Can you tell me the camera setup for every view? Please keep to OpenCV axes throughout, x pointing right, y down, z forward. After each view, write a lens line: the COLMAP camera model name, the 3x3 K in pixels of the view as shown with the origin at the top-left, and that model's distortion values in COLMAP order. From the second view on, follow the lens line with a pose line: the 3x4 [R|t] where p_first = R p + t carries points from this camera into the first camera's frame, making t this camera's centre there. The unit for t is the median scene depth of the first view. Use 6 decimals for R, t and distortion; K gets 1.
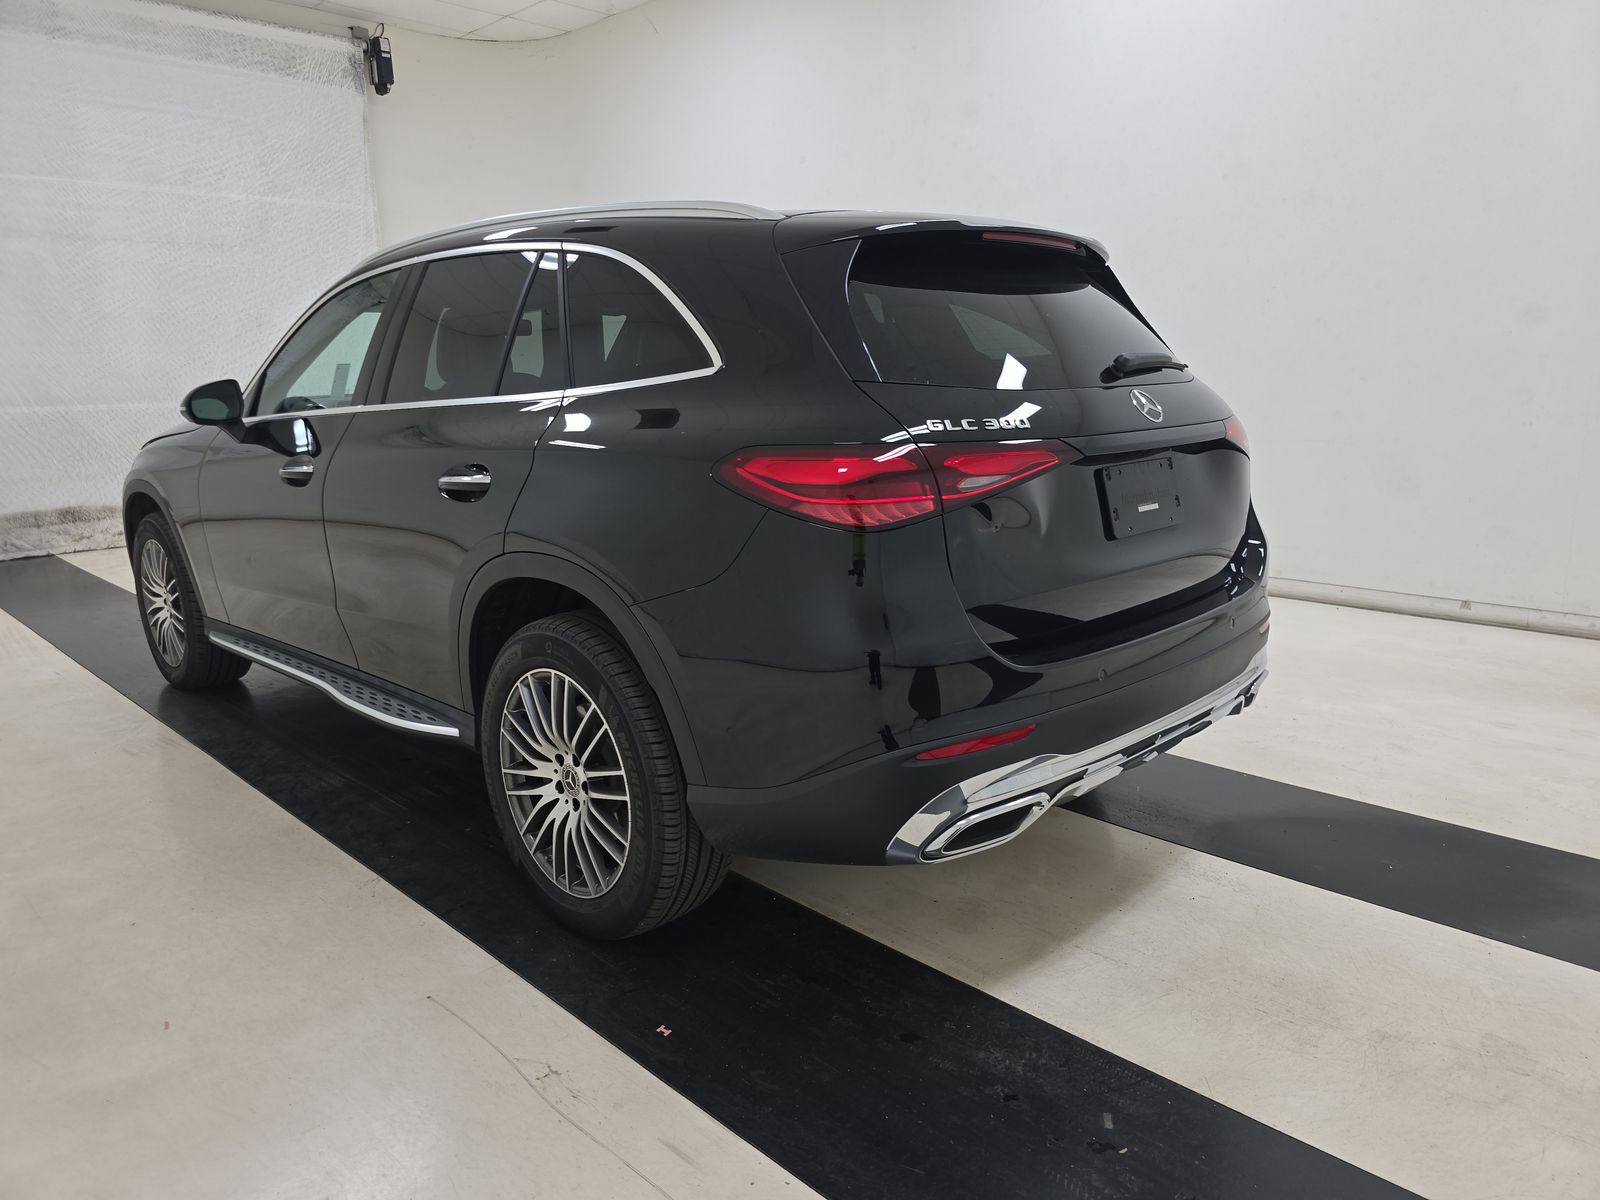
lens RADIAL K [[1030.1, 0, 796.0], [0, 1030.1, 602.9], [0, 0, 1]] dist [0.031845, -0.035791]
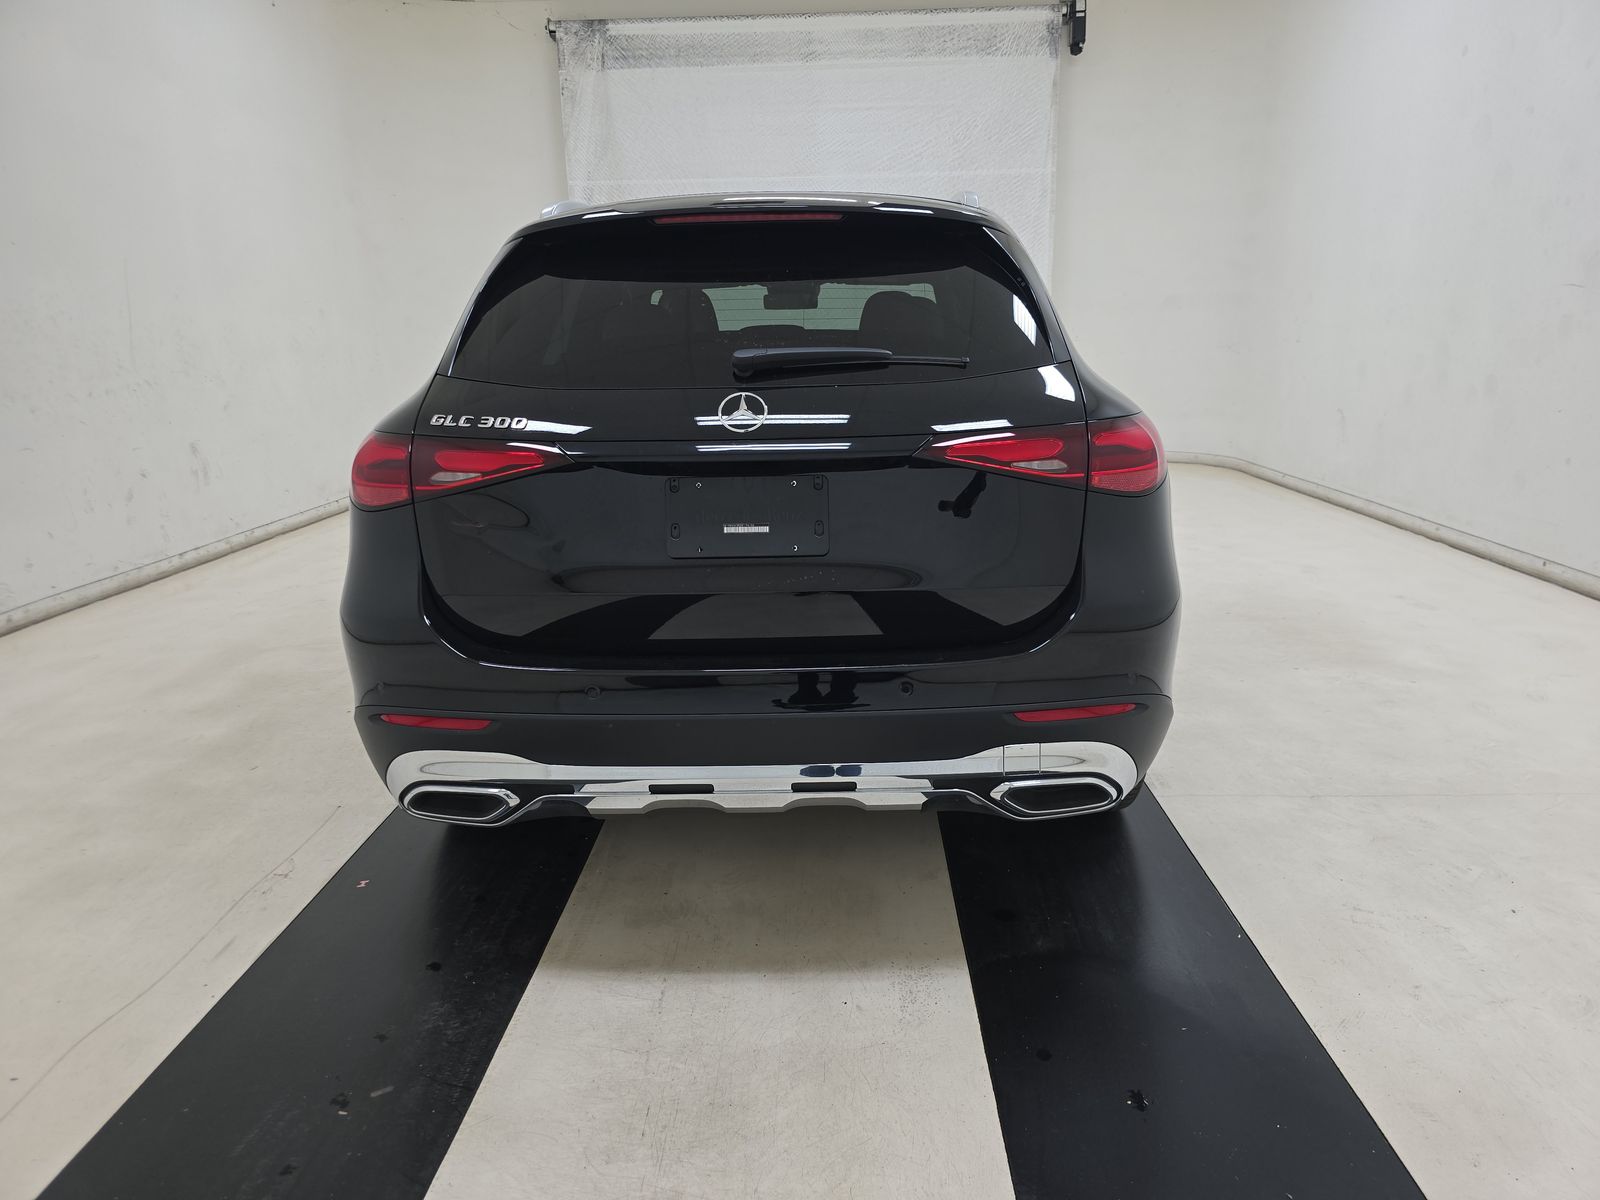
lens RADIAL K [[1030.1, 0, 804.9], [0, 1030.1, 599.1], [0, 0, 1]] dist [0.031845, -0.035791]
pose [[0.691884, 0.181082, -0.698932, 0.258929], [-0.148090, 0.983049, 0.108095, -0.035539], [0.706658, 0.028715, 0.706972, 0.113014]]
